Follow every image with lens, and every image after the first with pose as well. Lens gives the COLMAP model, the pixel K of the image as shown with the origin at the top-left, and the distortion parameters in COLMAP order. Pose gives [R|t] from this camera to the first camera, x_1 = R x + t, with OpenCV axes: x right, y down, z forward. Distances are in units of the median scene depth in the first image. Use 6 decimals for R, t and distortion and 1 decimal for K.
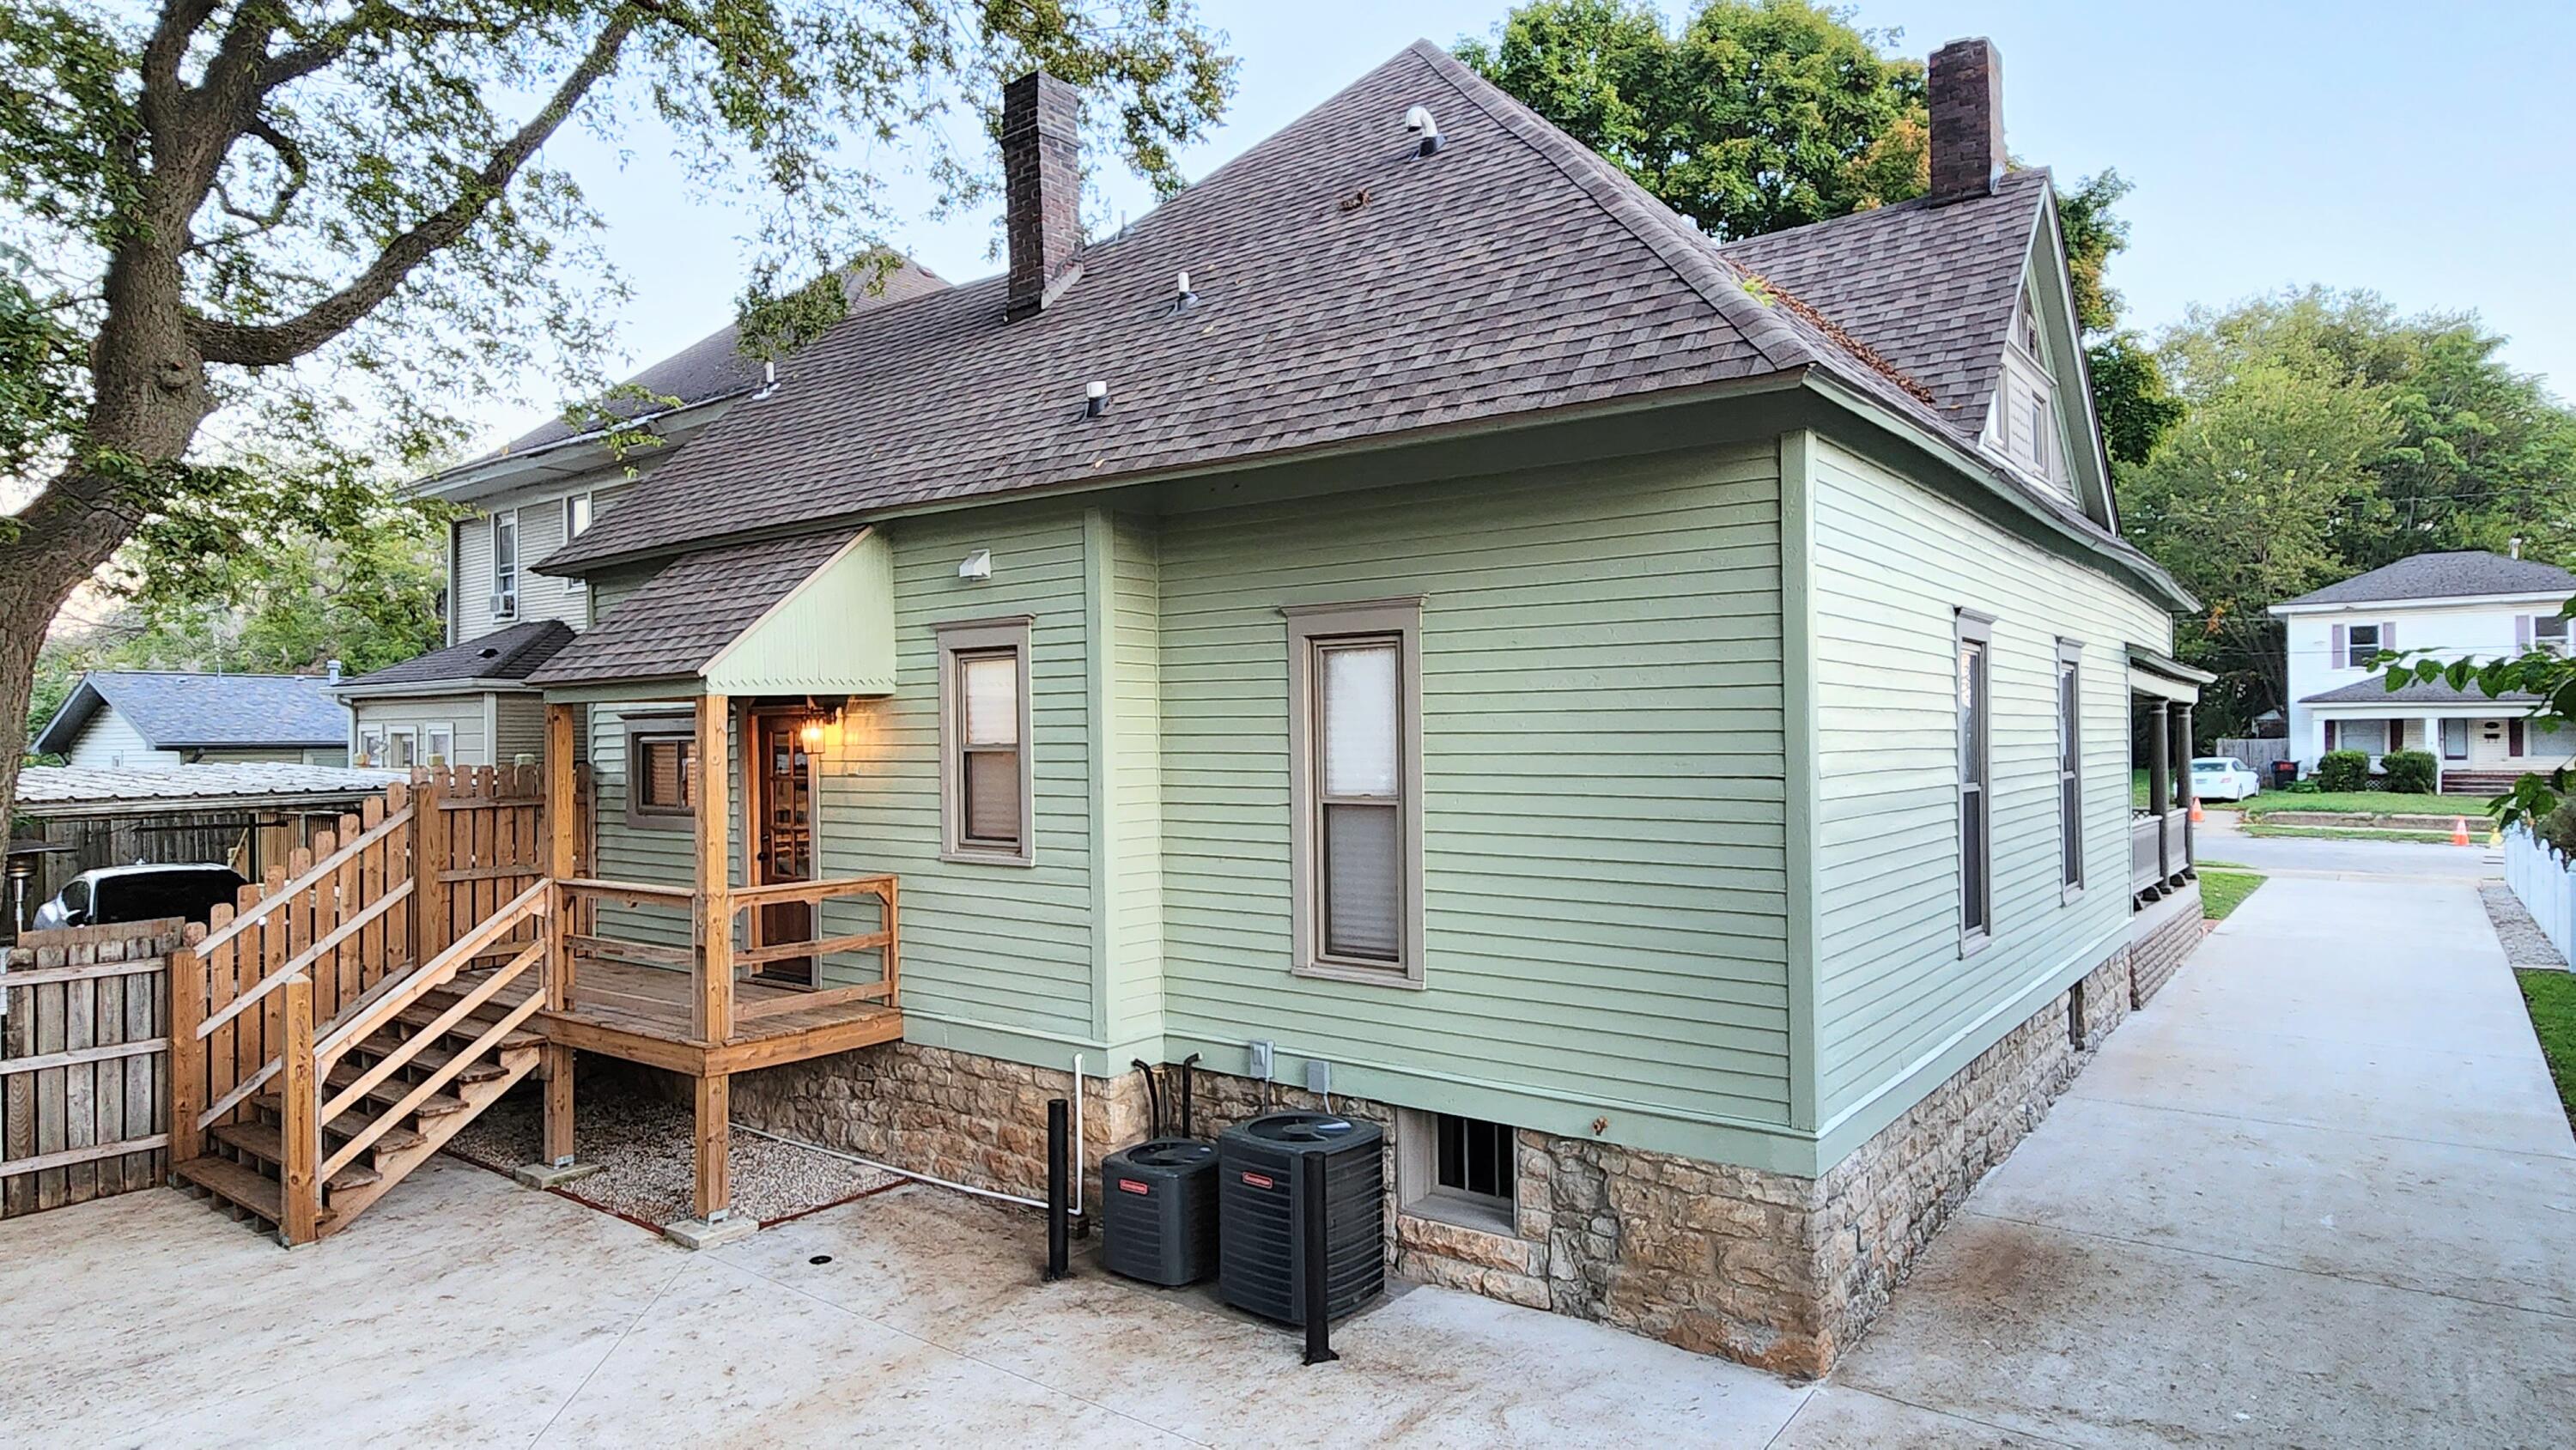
lens RADIAL K [[1454.7, 0, 1305.4], [0, 1454.7, 723.2], [0, 0, 1]] dist [0.004387, -0.001077]
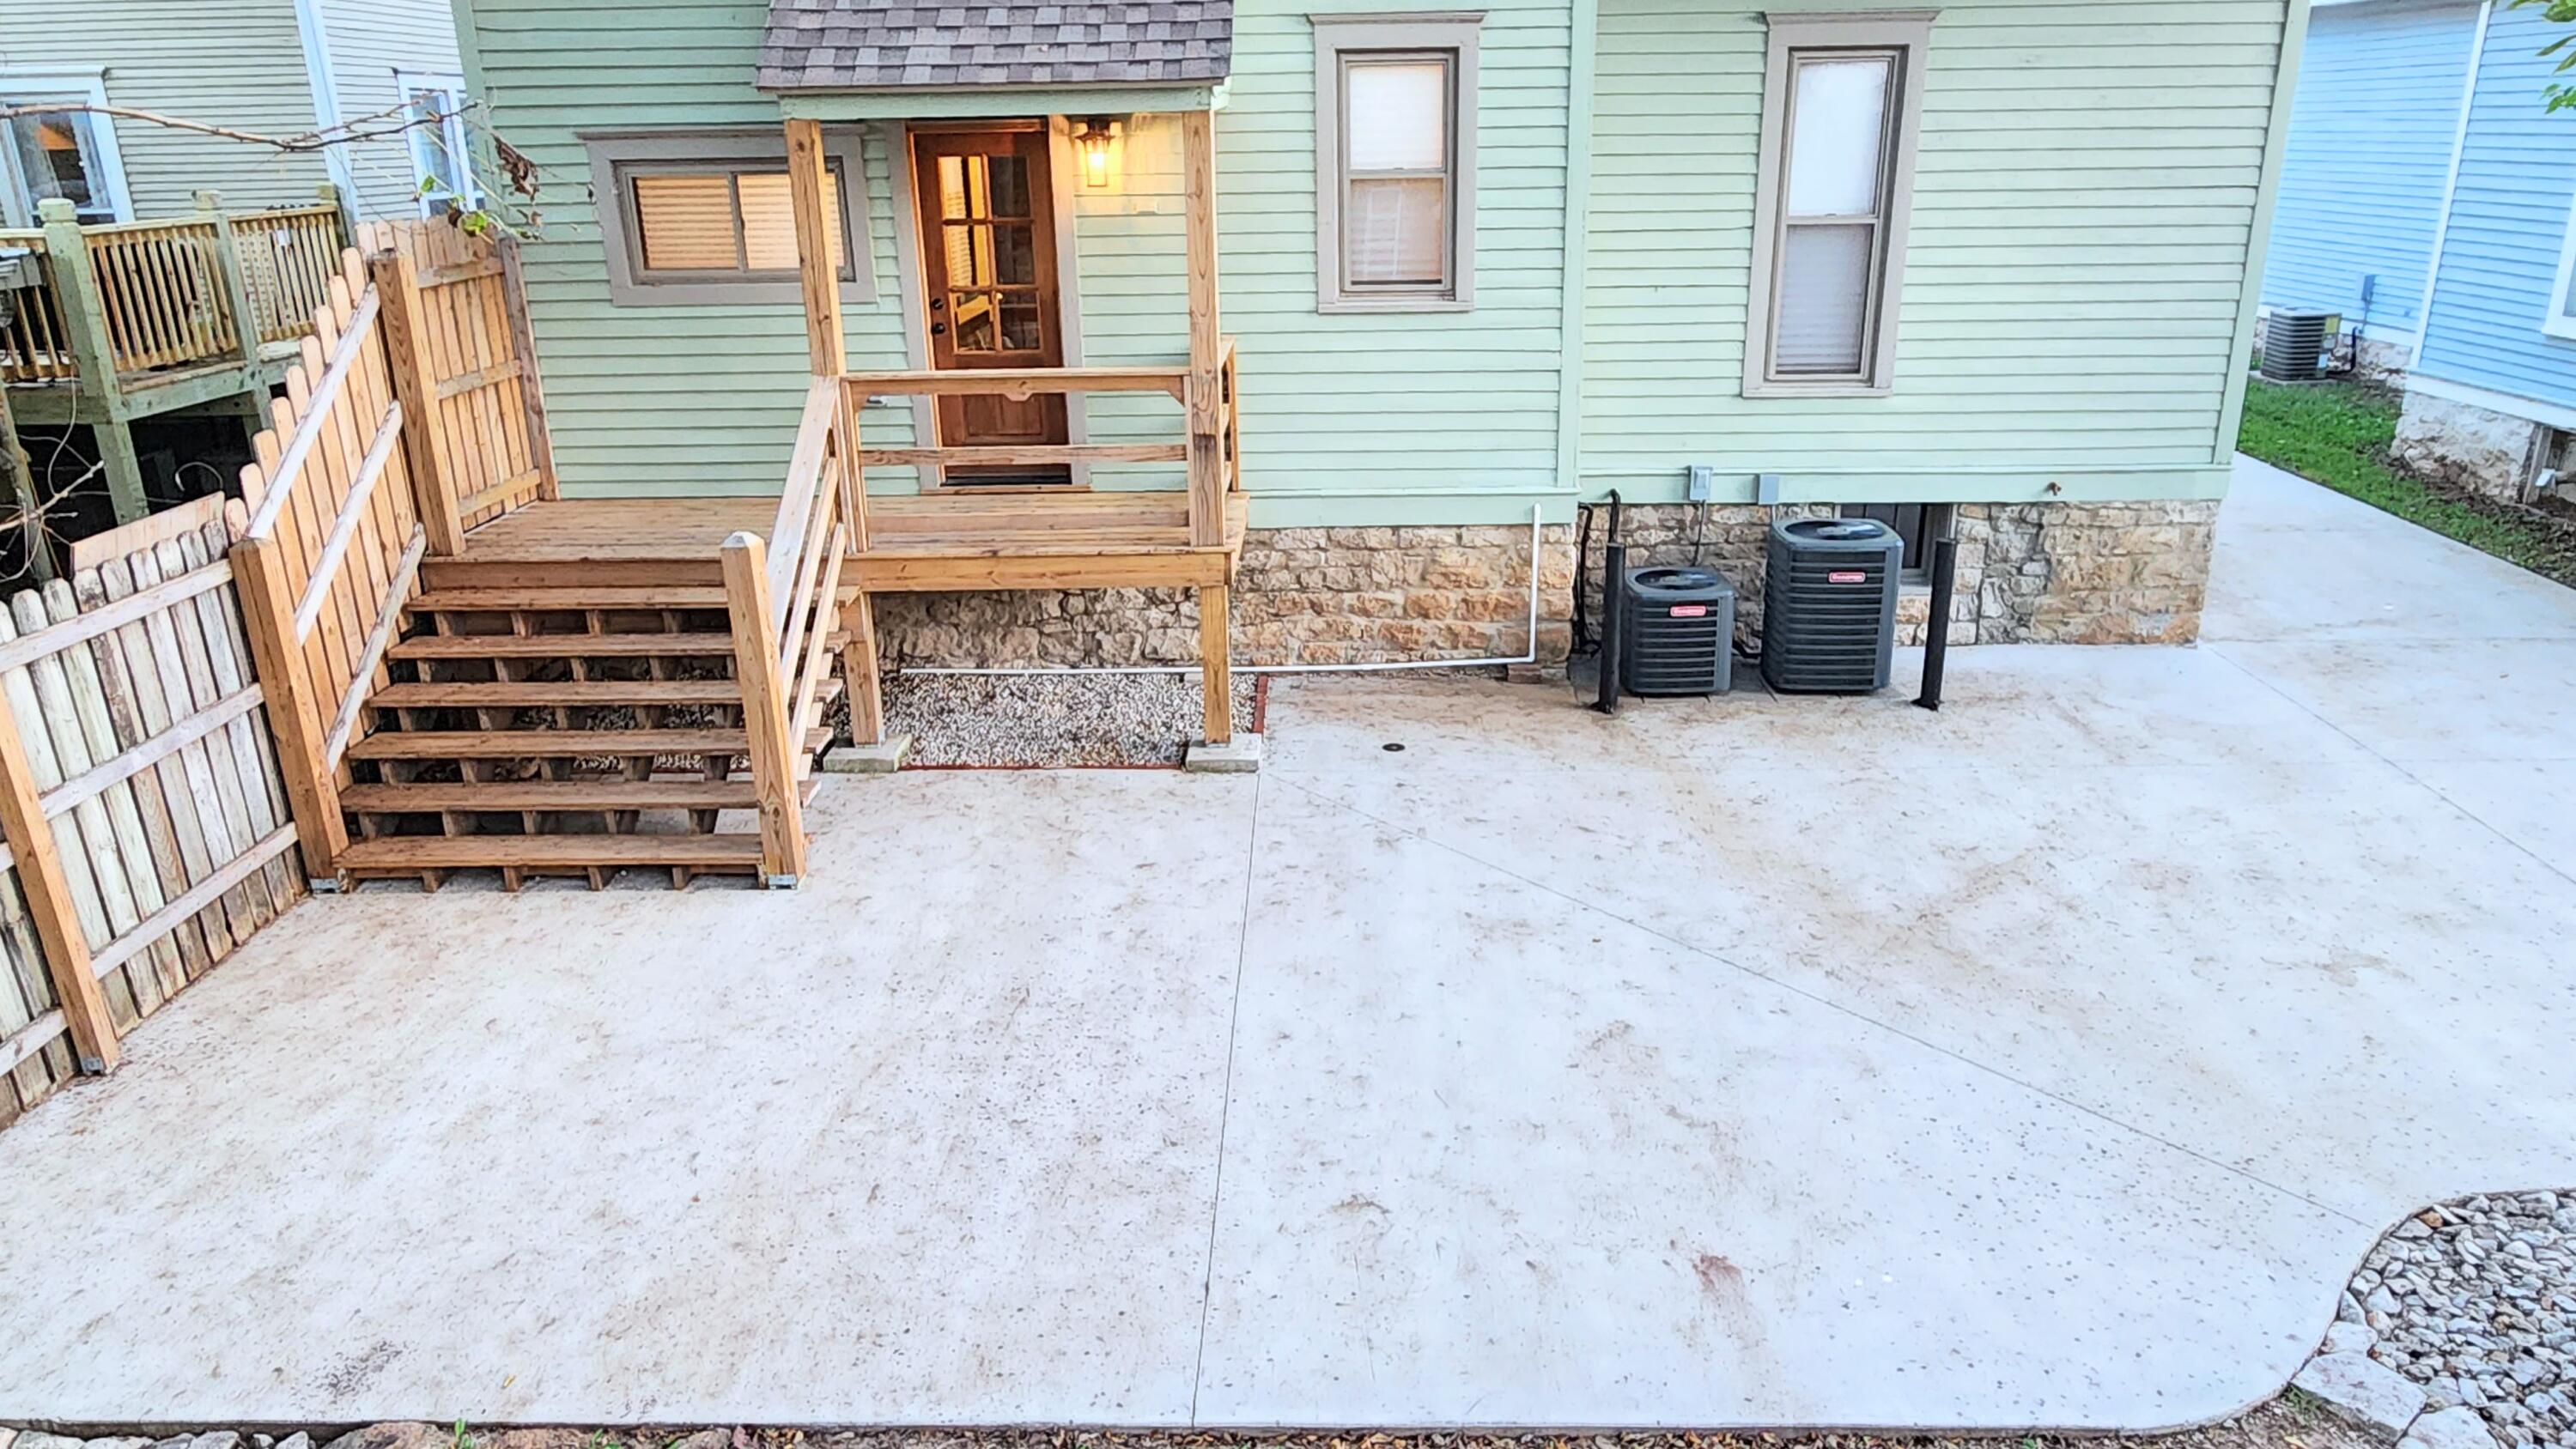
lens RADIAL K [[1689.0, 0, 1300.1], [0, 1689.0, 731.0], [0, 0, 1]] dist [0.004001, -0.001936]
pose [[0.807141, -0.203859, 0.554045, -0.905494], [0.002523, 0.939670, 0.342072, -0.015889], [-0.590354, -0.274702, 0.758961, 0.188299]]
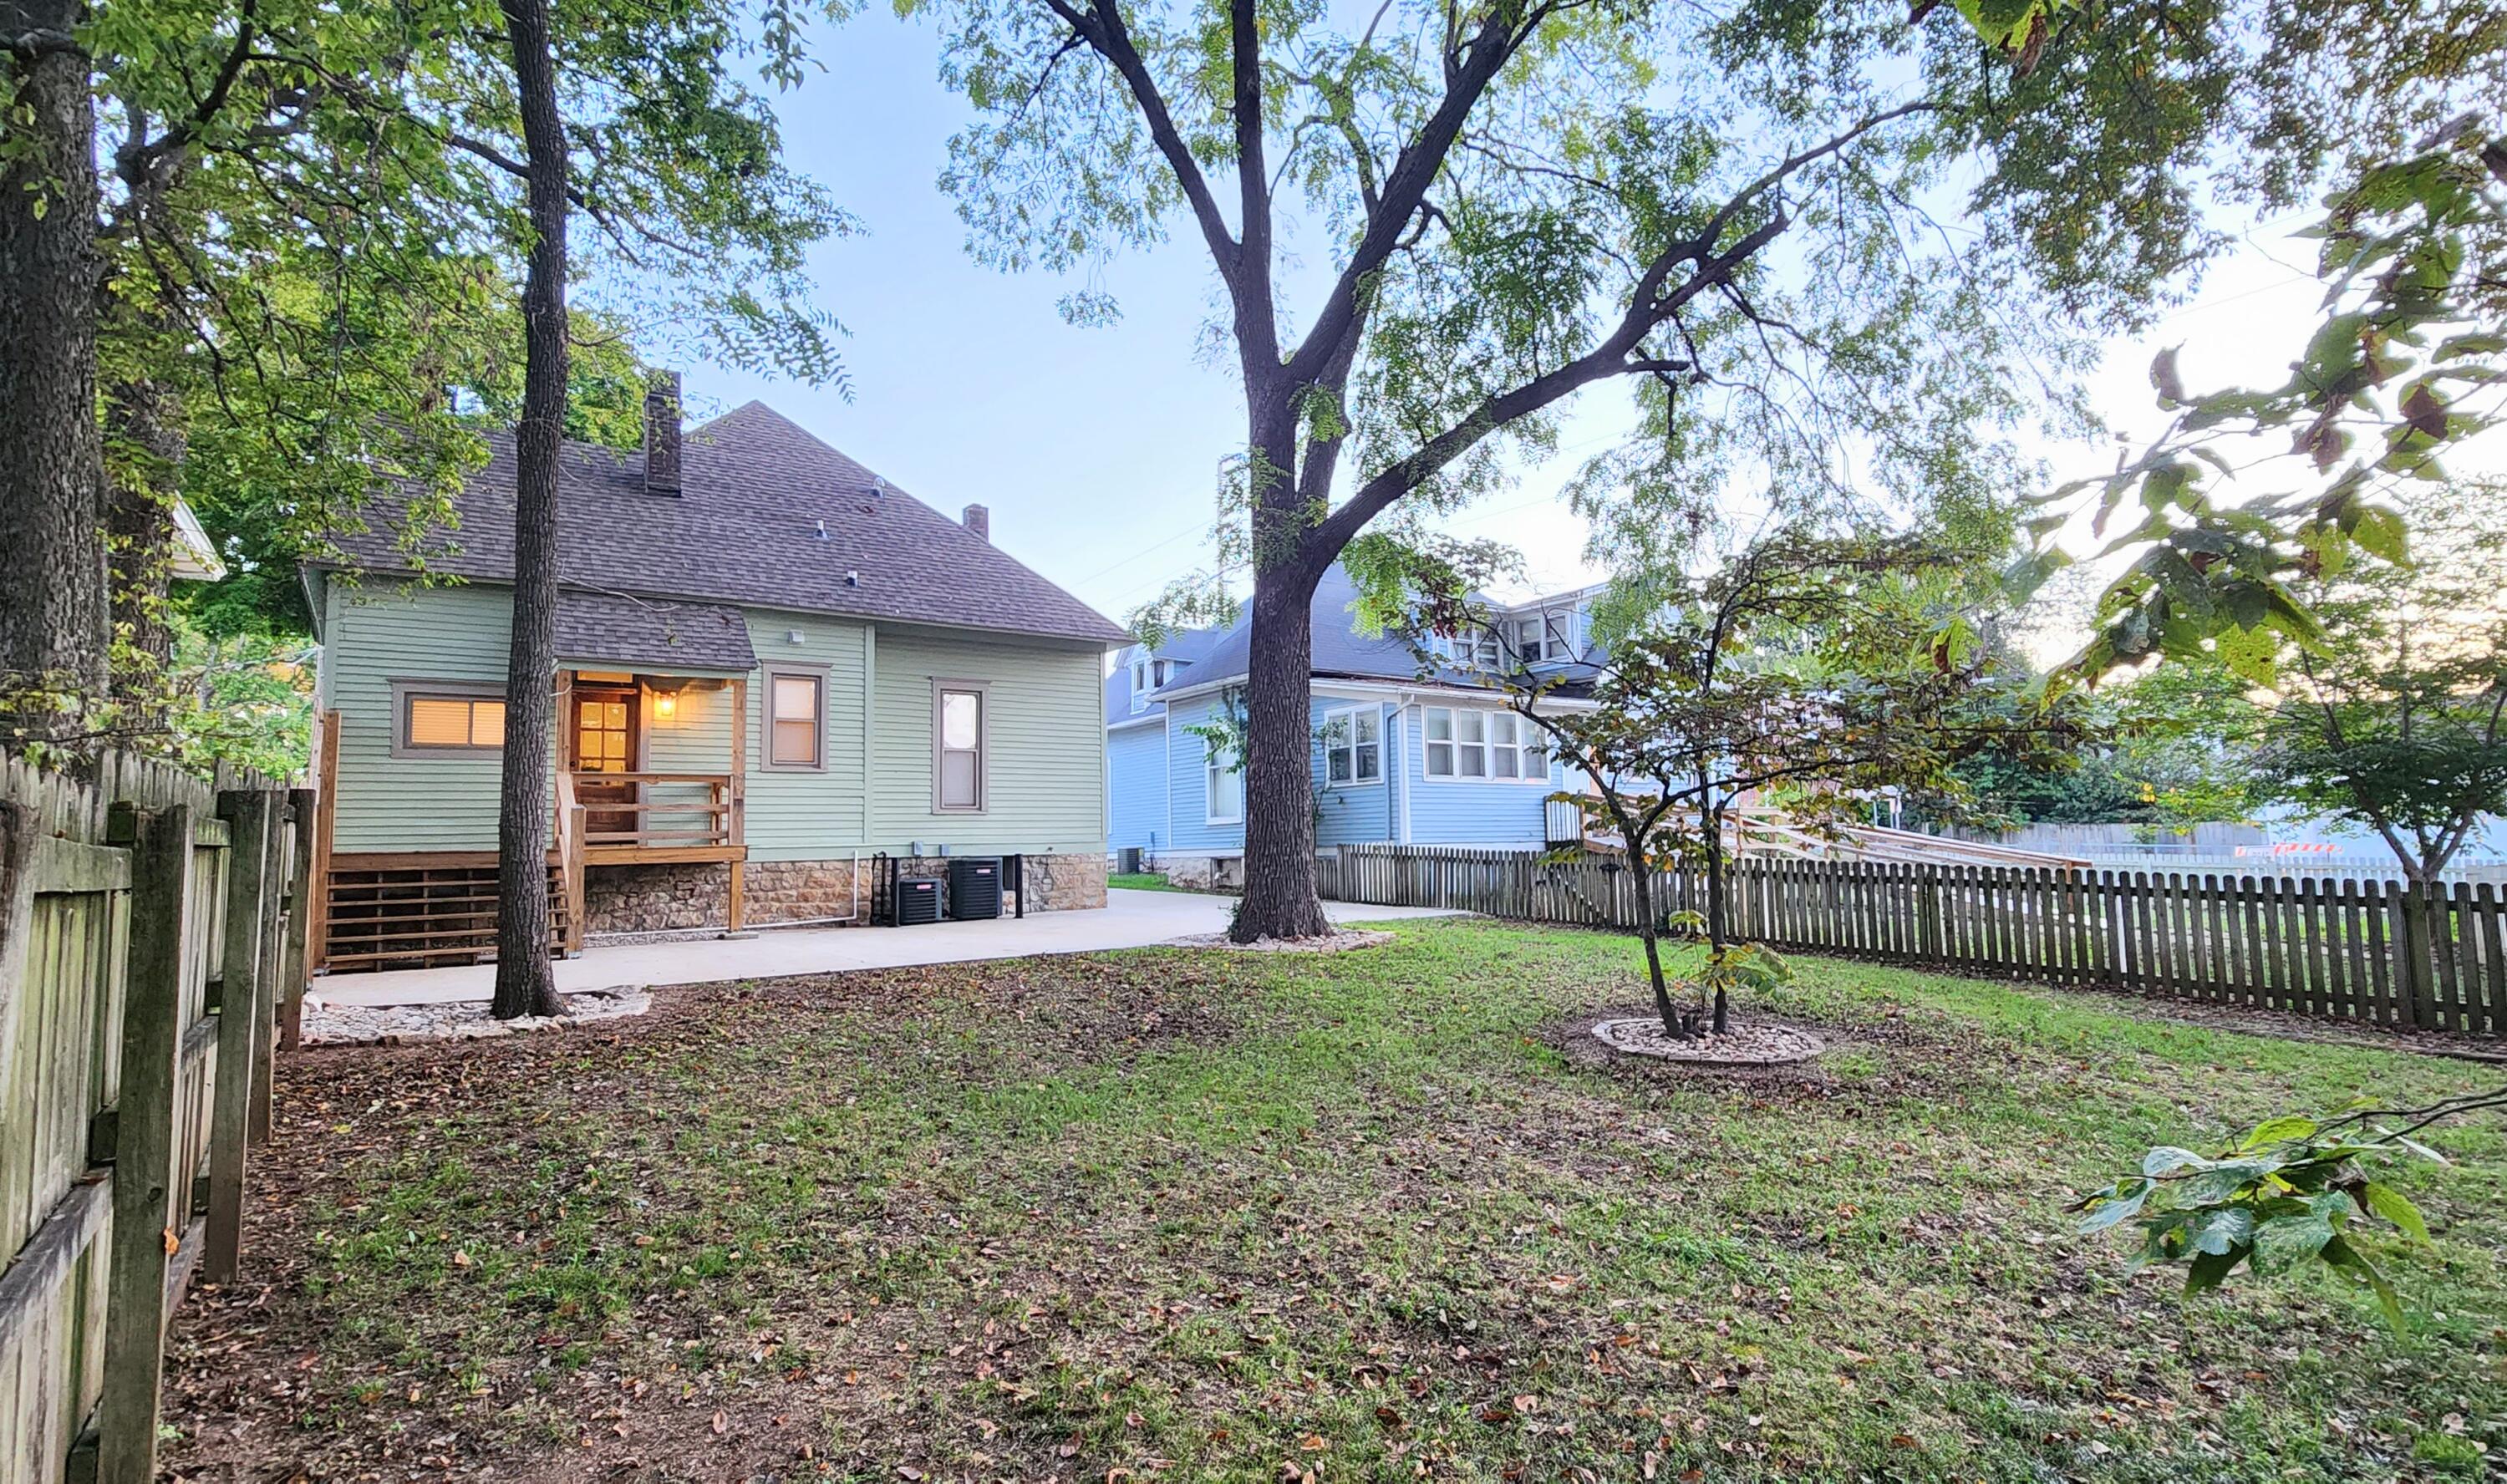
lens RADIAL K [[1211.8, 0, 1352.6], [0, 1211.8, 734.3], [0, 0, 1]] dist [0.000823, -0.000337]
pose [[0.244618, 0.091822, 0.965262, -1.815376], [0.015769, 0.994998, -0.098647, 0.237603], [-0.969491, 0.039352, 0.241946, -0.261785]]
